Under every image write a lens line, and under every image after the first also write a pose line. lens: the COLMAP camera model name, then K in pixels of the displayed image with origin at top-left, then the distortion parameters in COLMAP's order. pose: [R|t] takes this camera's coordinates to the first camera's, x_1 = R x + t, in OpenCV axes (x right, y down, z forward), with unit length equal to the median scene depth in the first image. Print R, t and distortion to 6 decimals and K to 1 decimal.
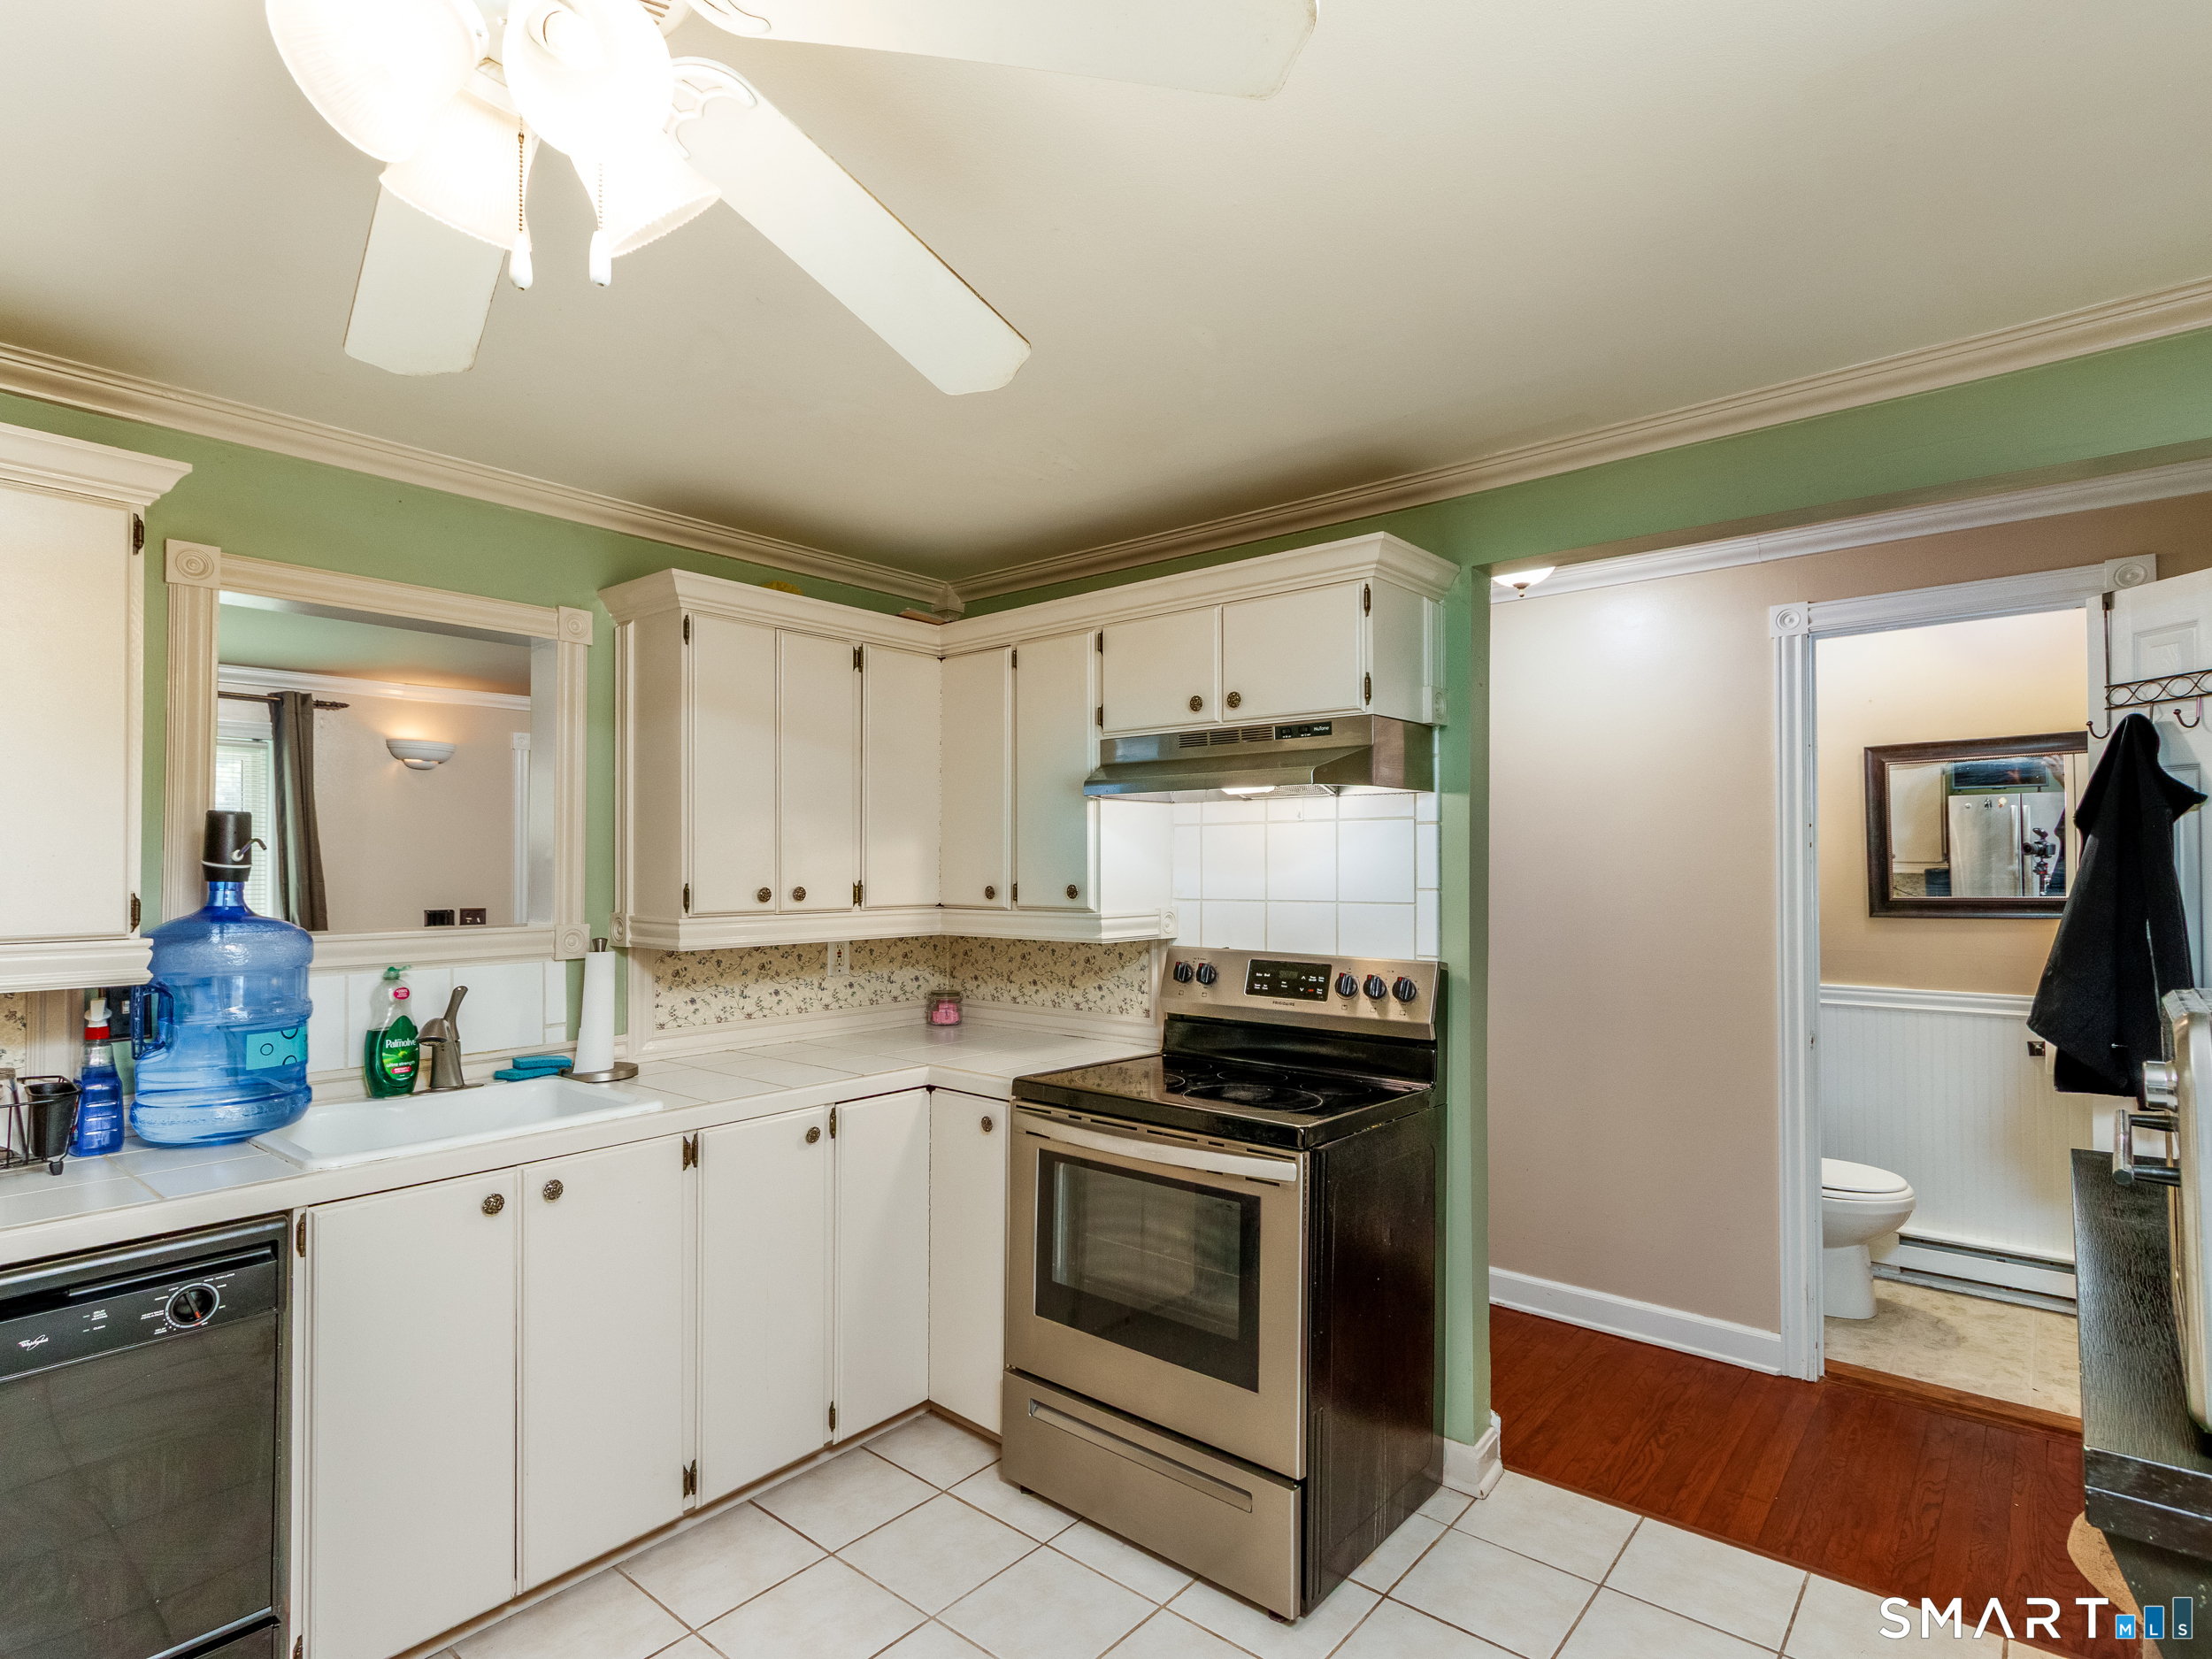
lens RADIAL K [[1133.4, 0, 1053.6], [0, 1133.4, 846.9], [0, 0, 1]] dist [0.002200, 0.002471]
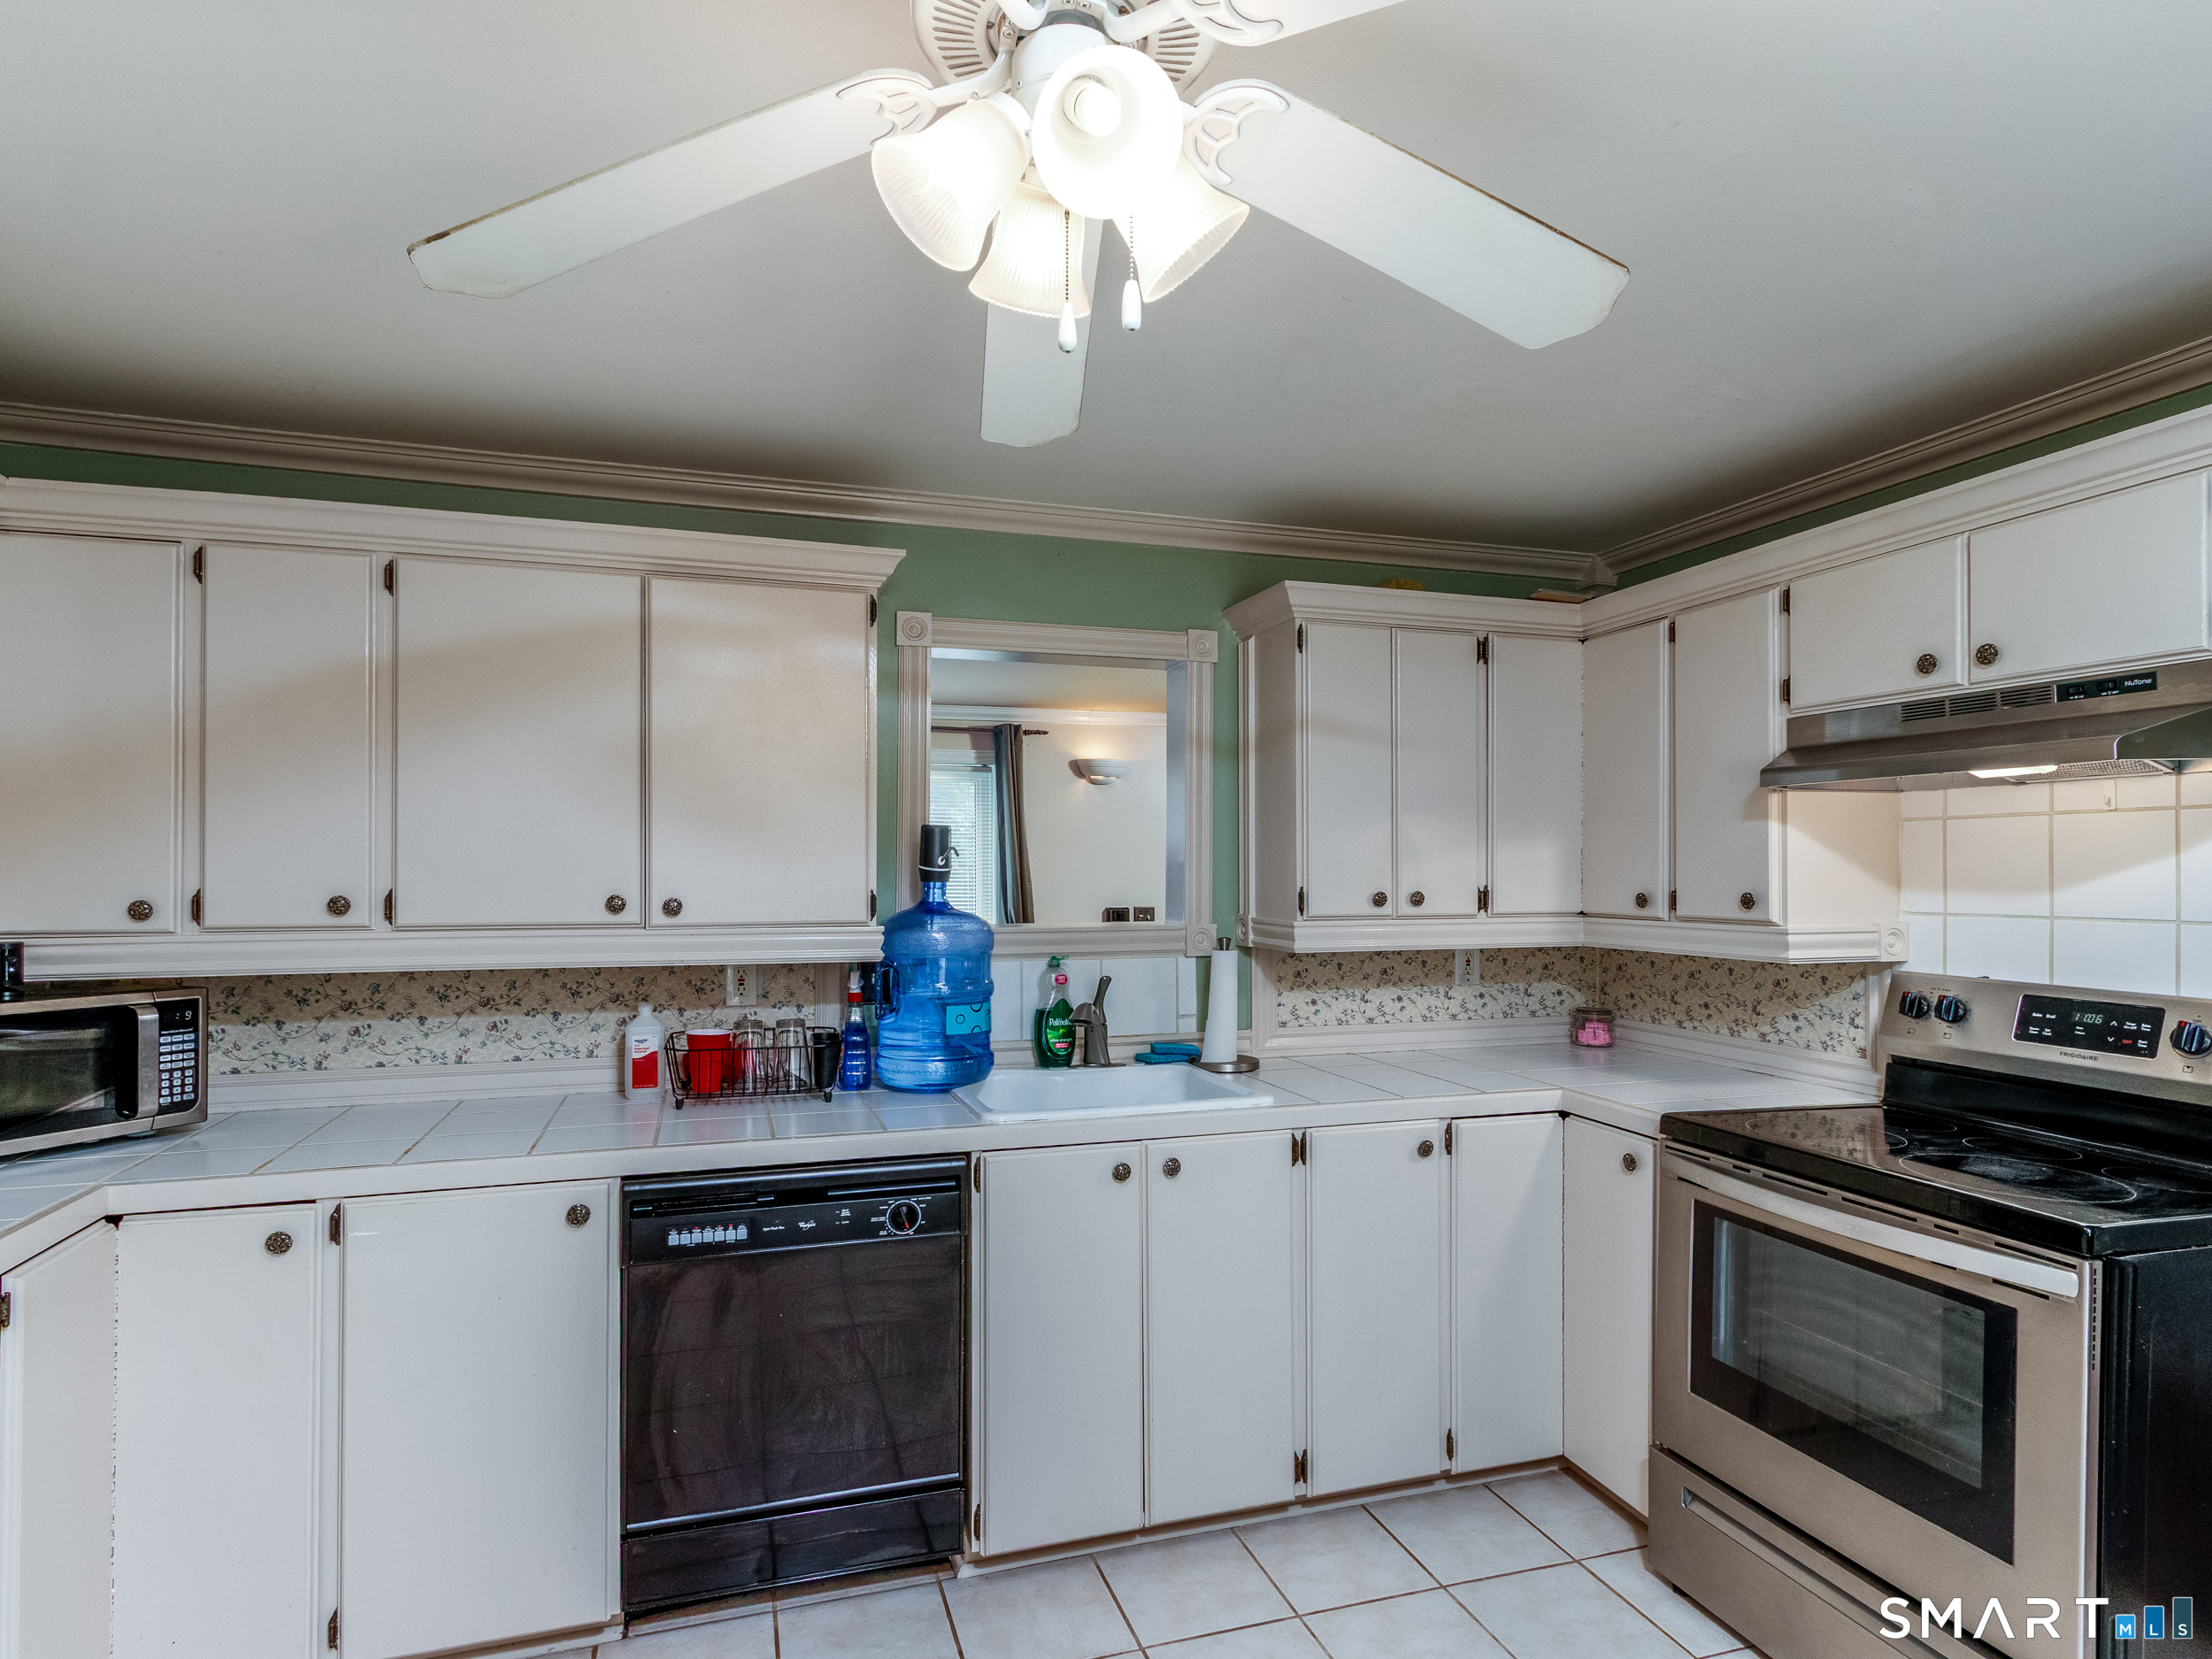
lens RADIAL K [[1134.5, 0, 1065.4], [0, 1134.5, 857.6], [0, 0, 1]] dist [-0.000278, 0.001564]
pose [[0.847120, -0.003503, -0.531390, 0.041408], [0.007317, 0.999960, 0.005074, -0.000901], [0.531352, -0.008186, 0.847112, 0.019605]]
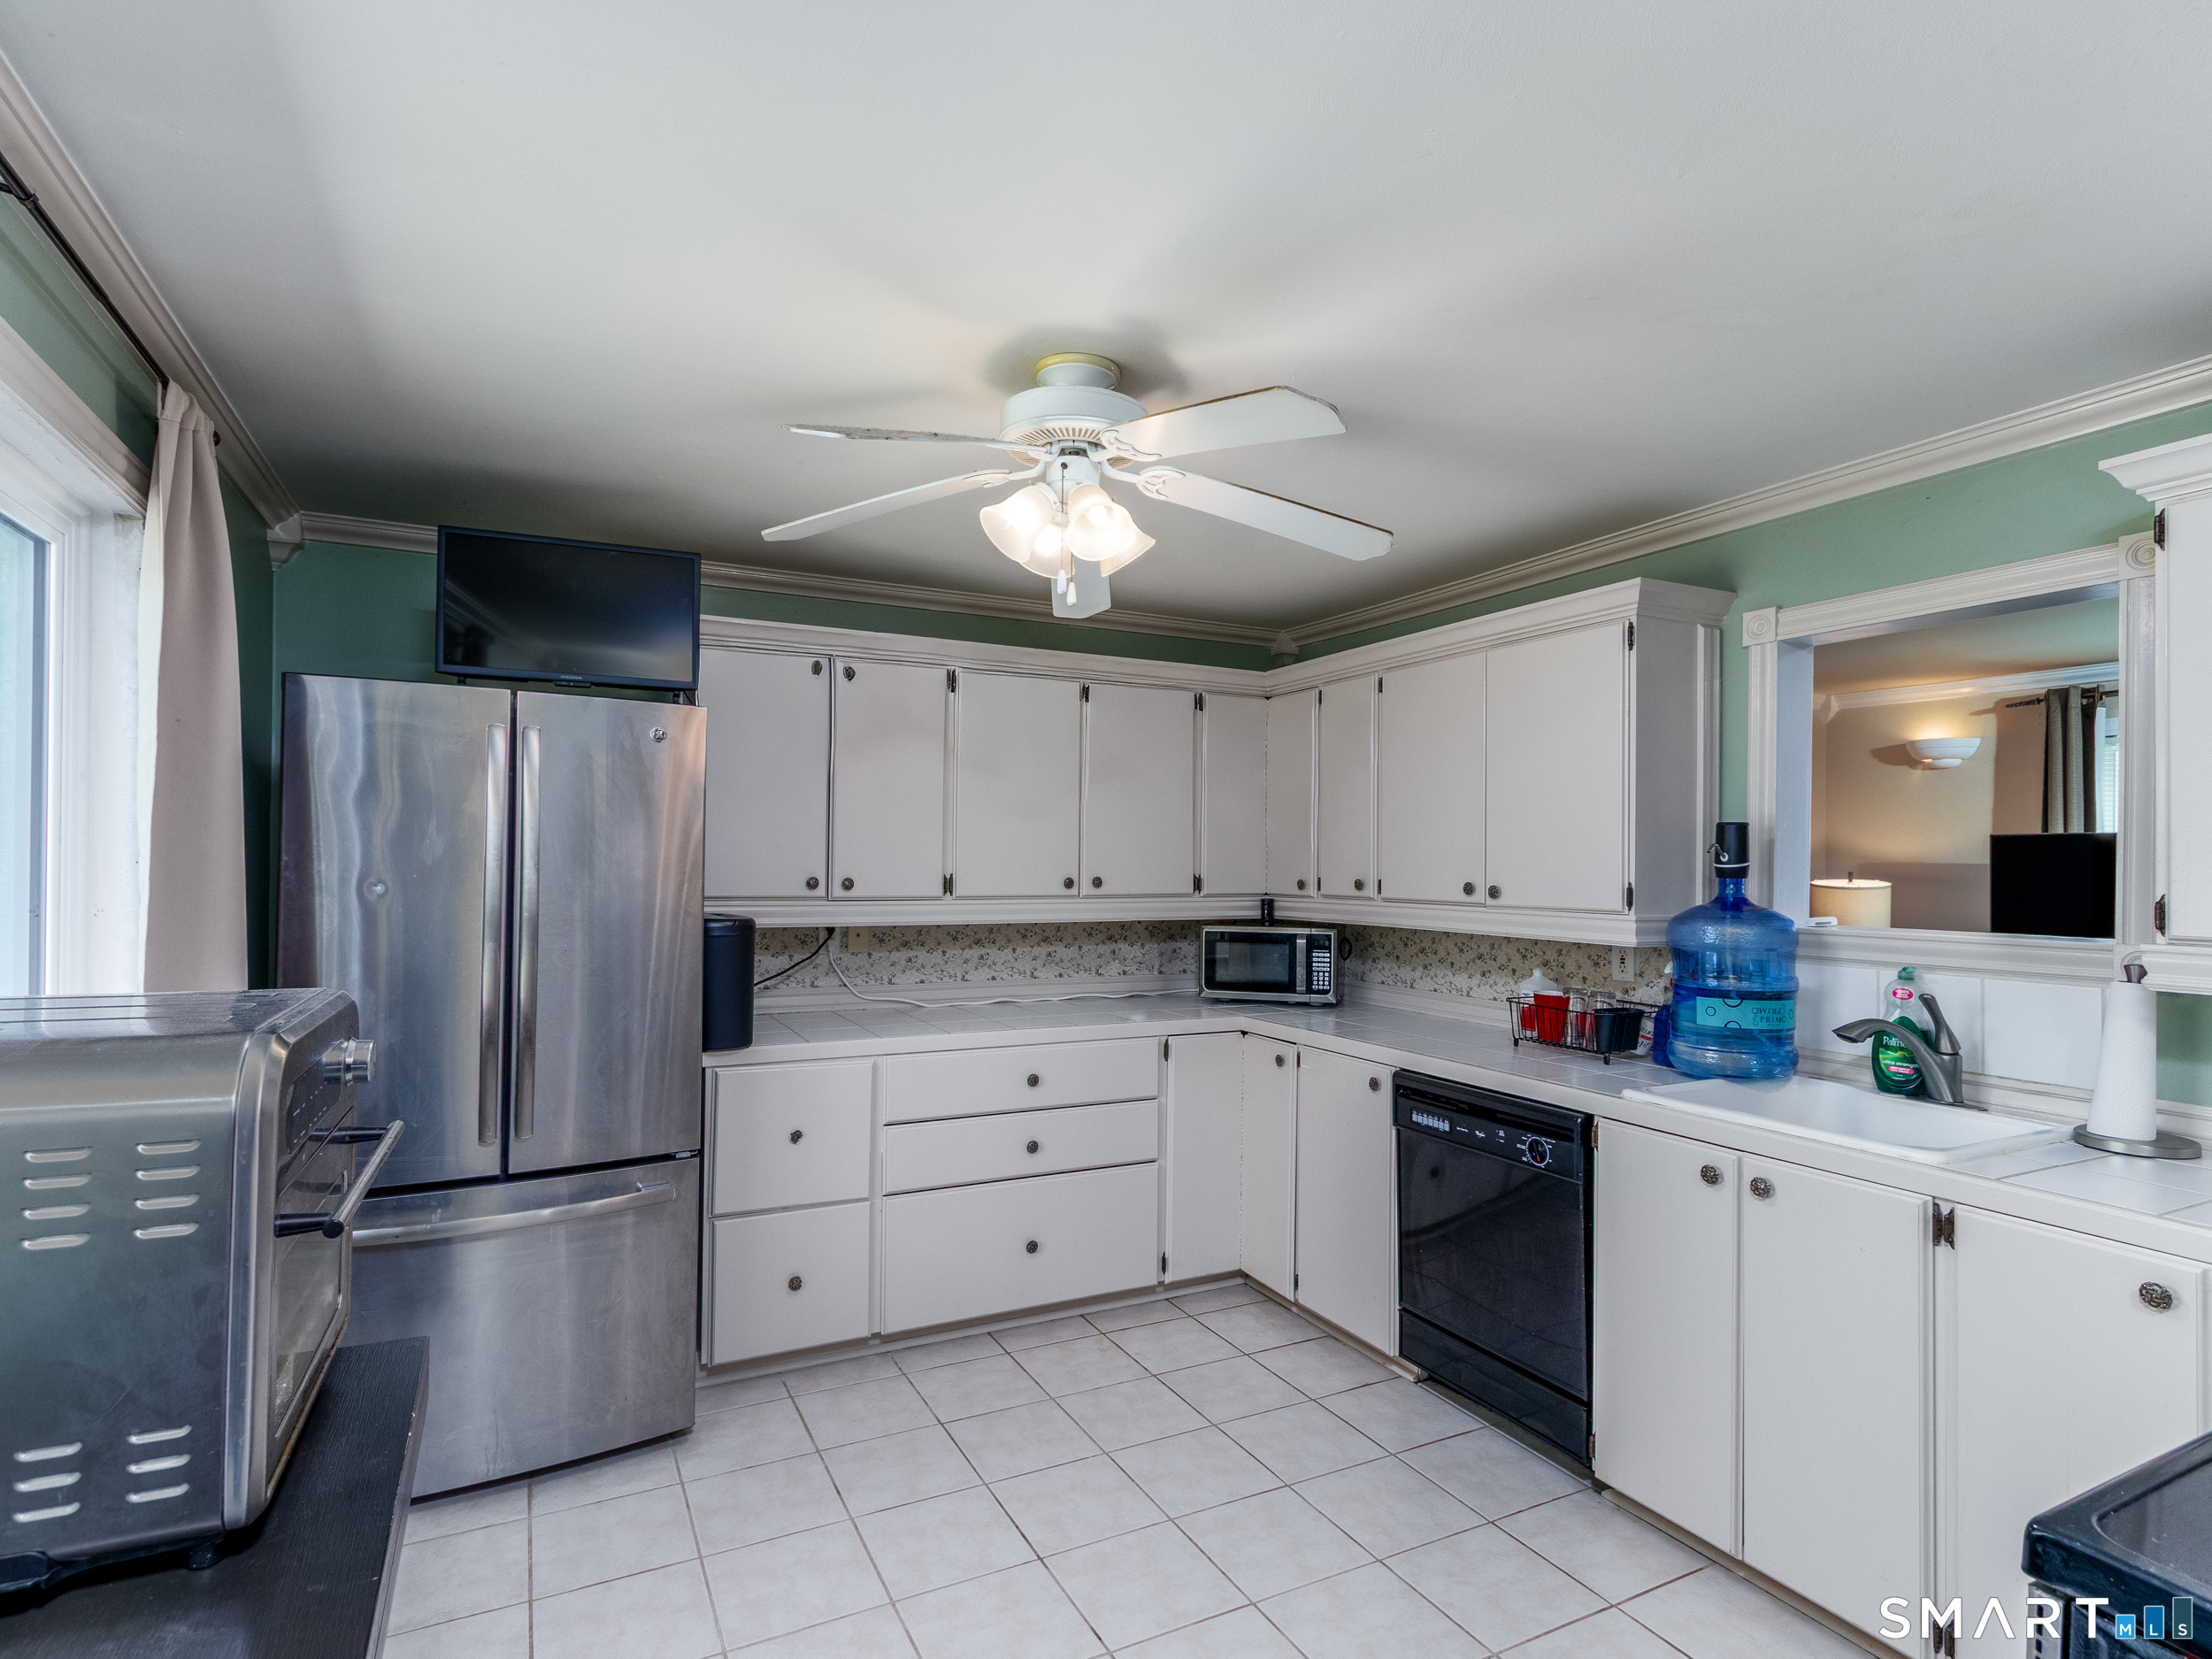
lens RADIAL K [[1211.9, 0, 1233.8], [0, 1211.9, 857.7], [0, 0, 1]] dist [0.001122, 0.000420]
pose [[-0.318617, -0.007157, -0.947856, 0.578385], [0.005793, 0.999938, -0.009498, 0.013576], [0.947866, -0.008517, -0.318556, 0.713854]]
